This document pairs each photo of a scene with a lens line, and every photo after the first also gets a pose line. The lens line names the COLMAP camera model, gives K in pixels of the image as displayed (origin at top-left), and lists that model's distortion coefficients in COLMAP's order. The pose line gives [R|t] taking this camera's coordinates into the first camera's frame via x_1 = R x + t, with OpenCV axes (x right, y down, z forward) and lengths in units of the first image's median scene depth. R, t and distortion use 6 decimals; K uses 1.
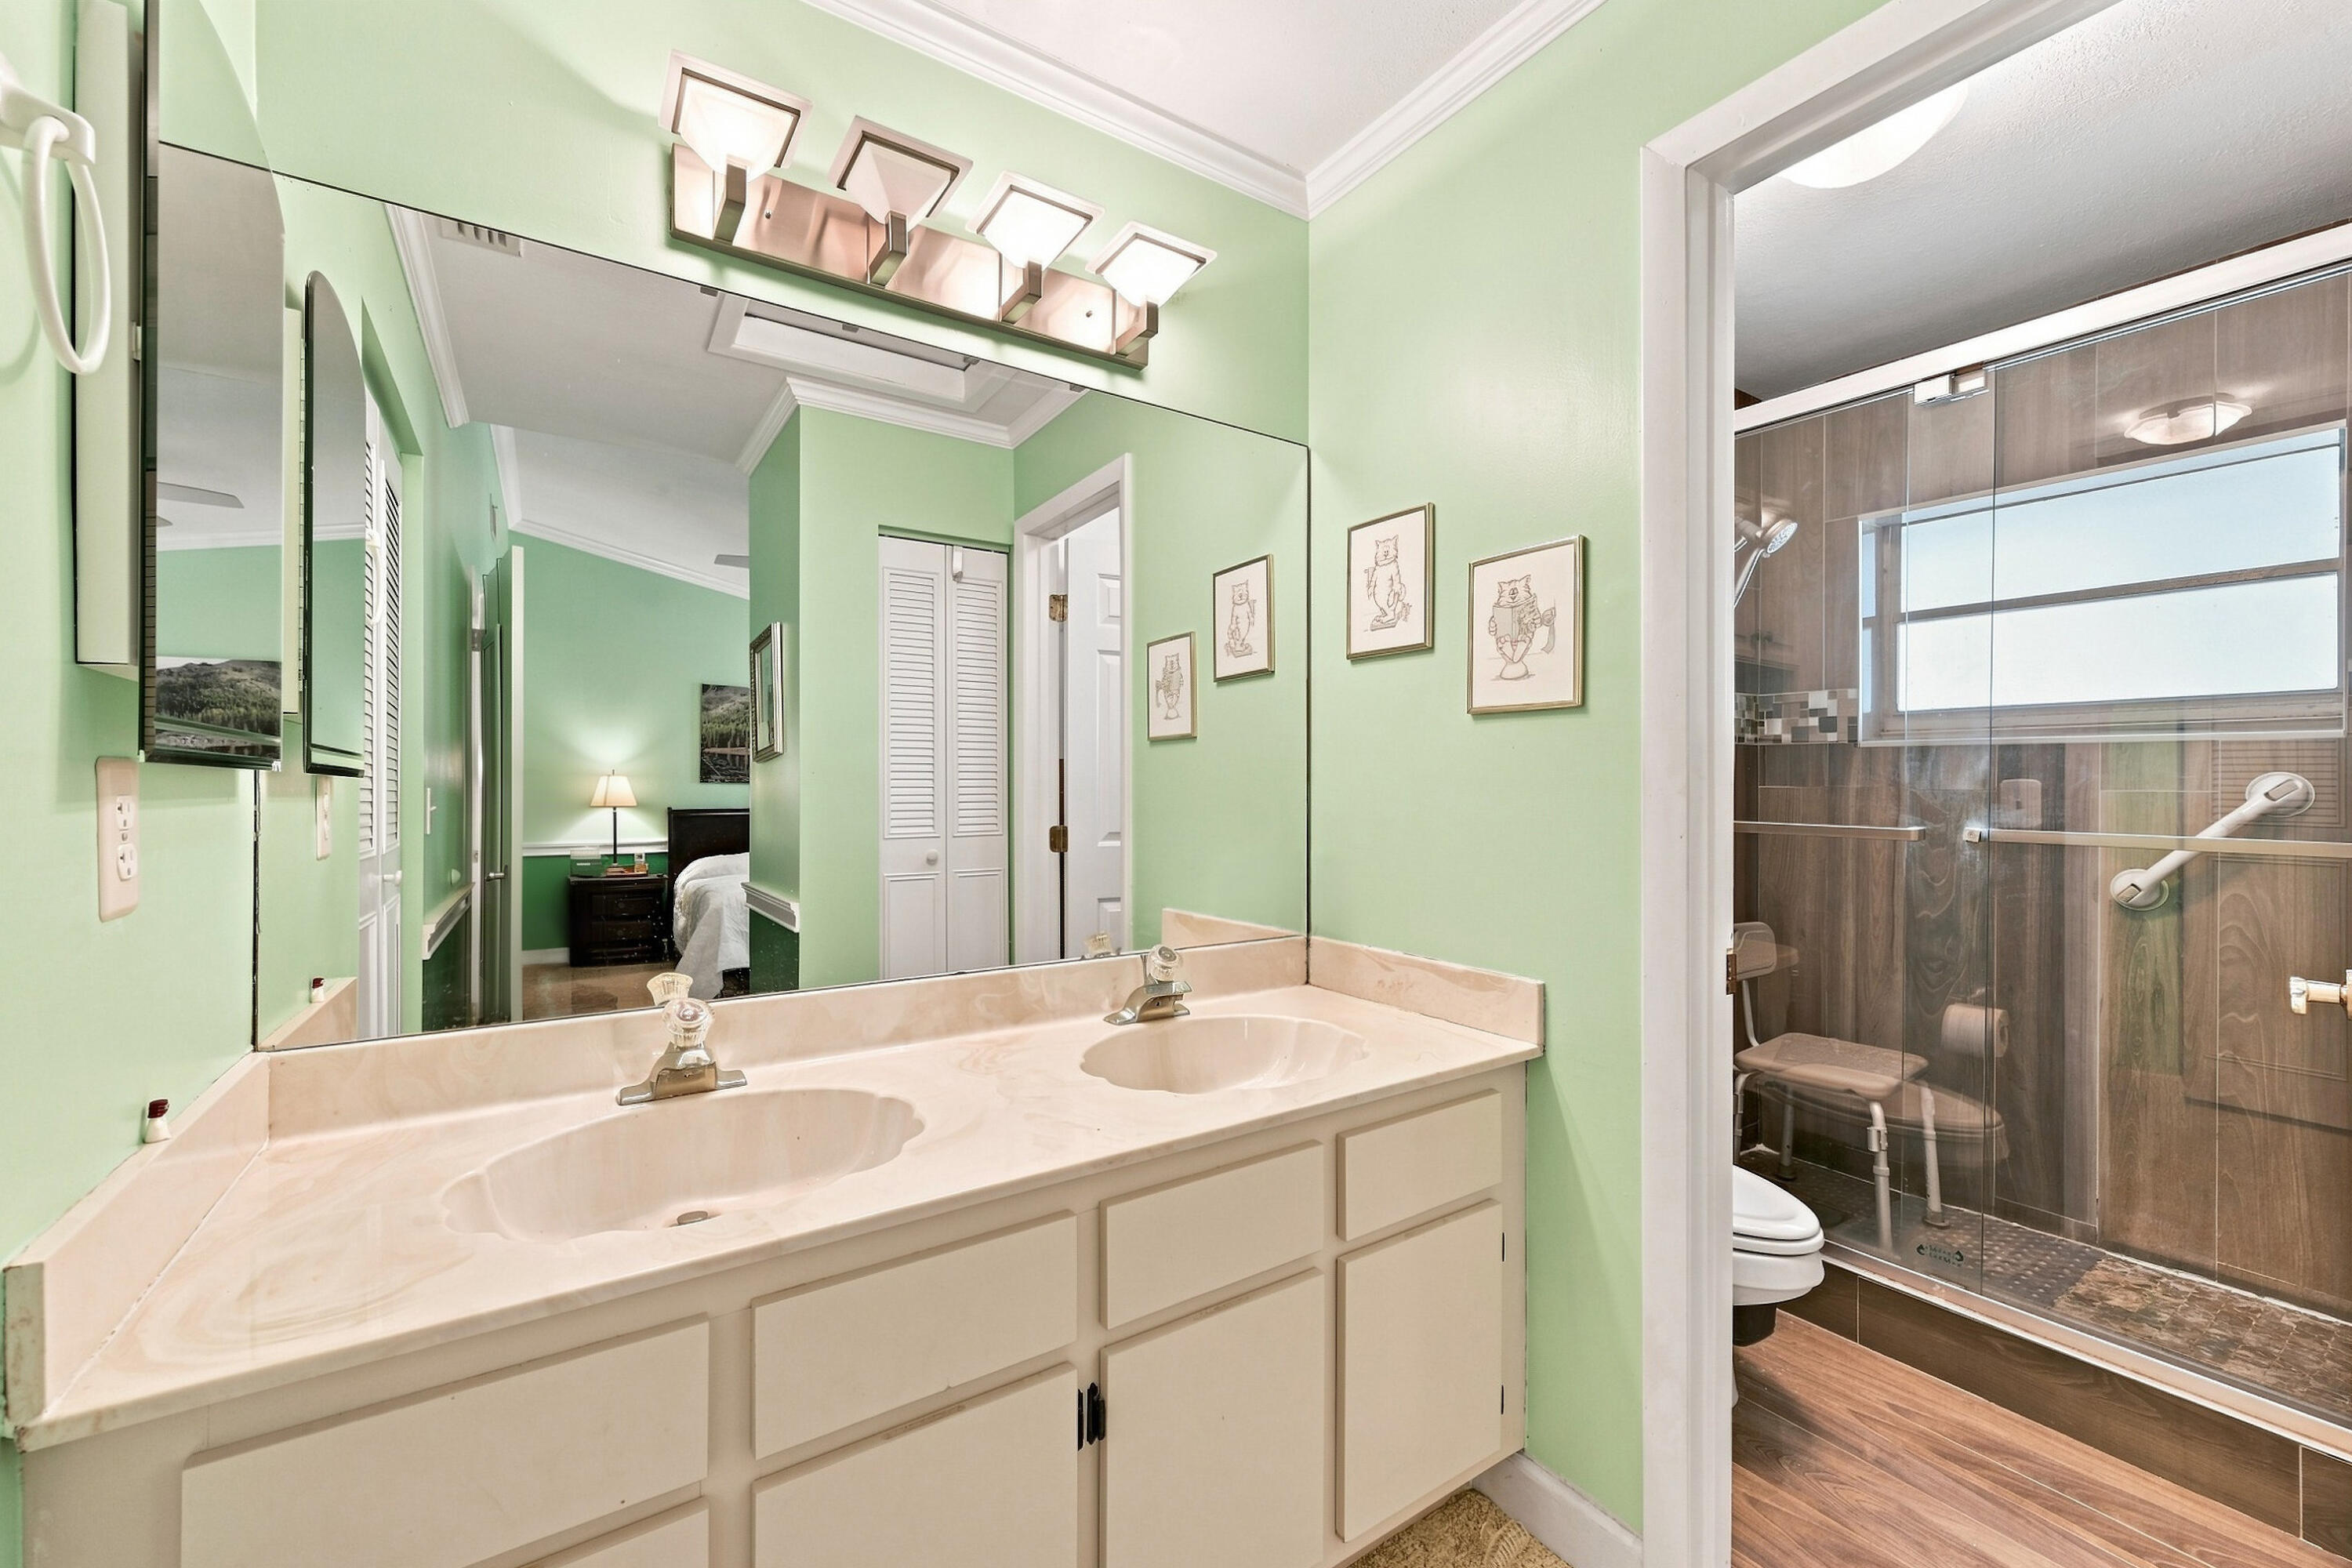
lens RADIAL K [[934.5, 0, 1165.1], [0, 934.5, 781.3], [0, 0, 1]] dist [-0.000382, 0.000197]
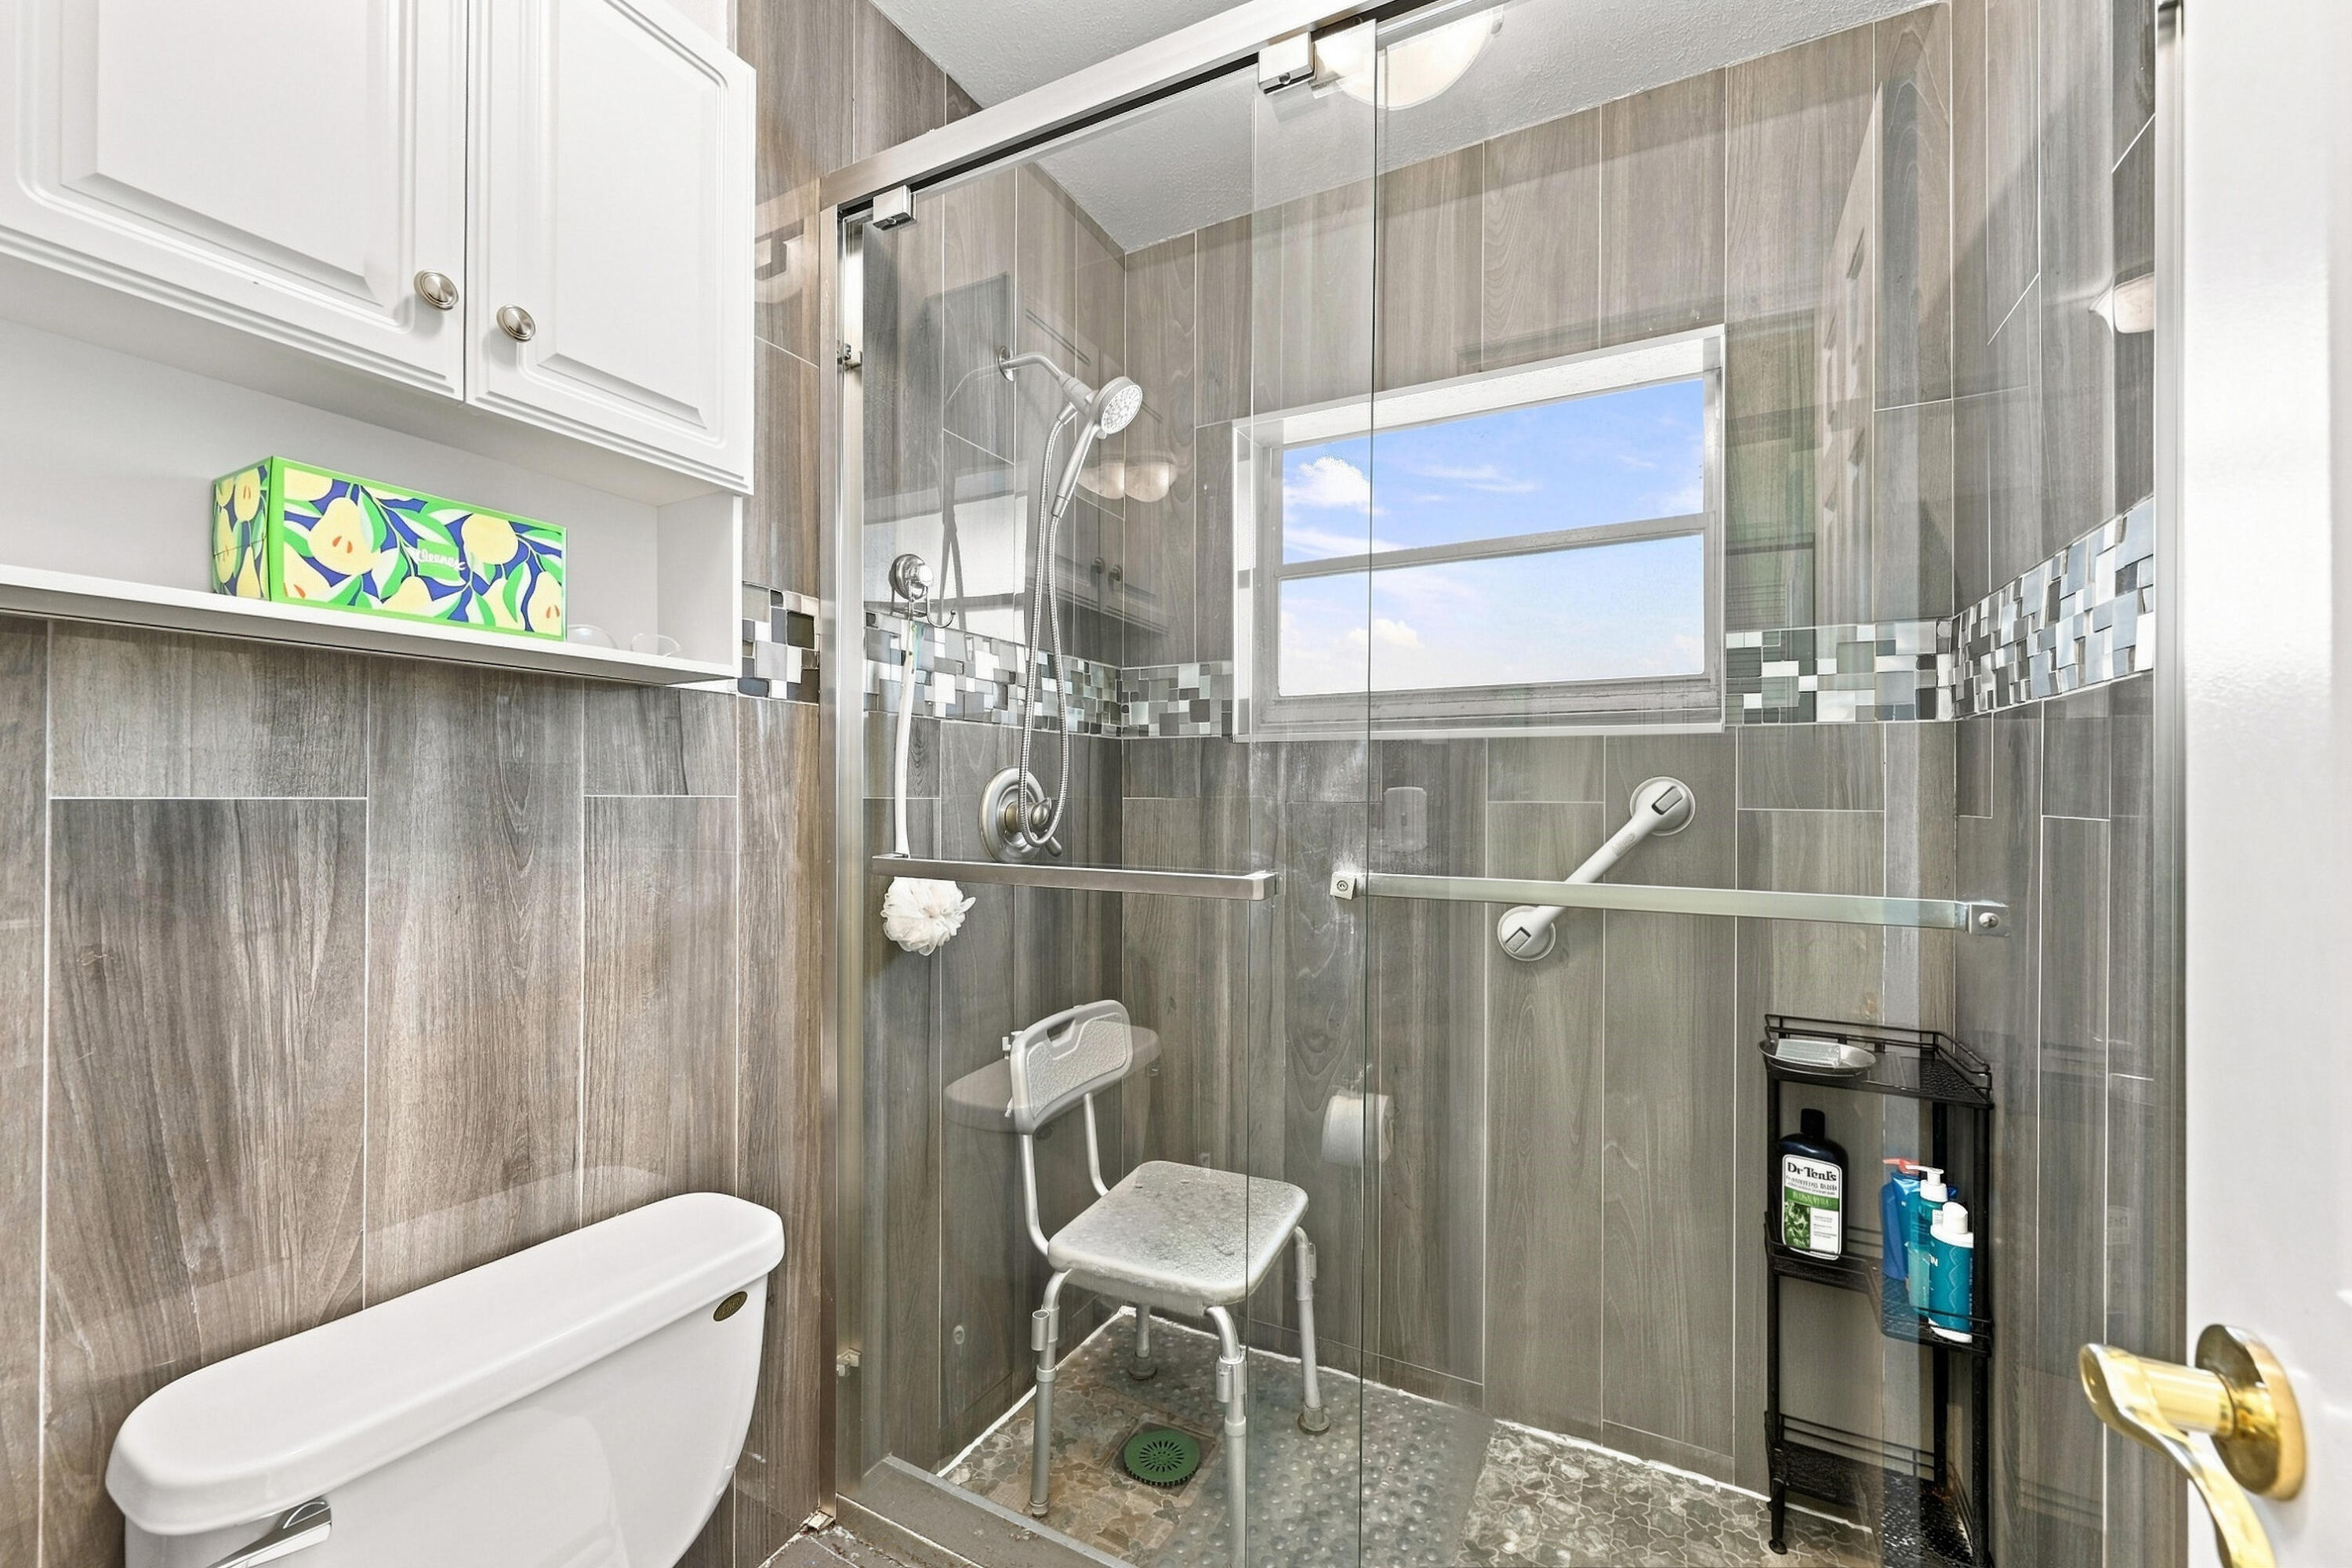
lens RADIAL K [[934.5, 0, 1177.0], [0, 934.5, 786.8], [0, 0, 1]] dist [-0.000382, 0.000197]
pose [[0.873138, 0.000637, 0.487472, 0.374322], [0.001665, 0.999989, -0.004290, 0.000338], [-0.487469, 0.004557, 0.873128, 0.416359]]
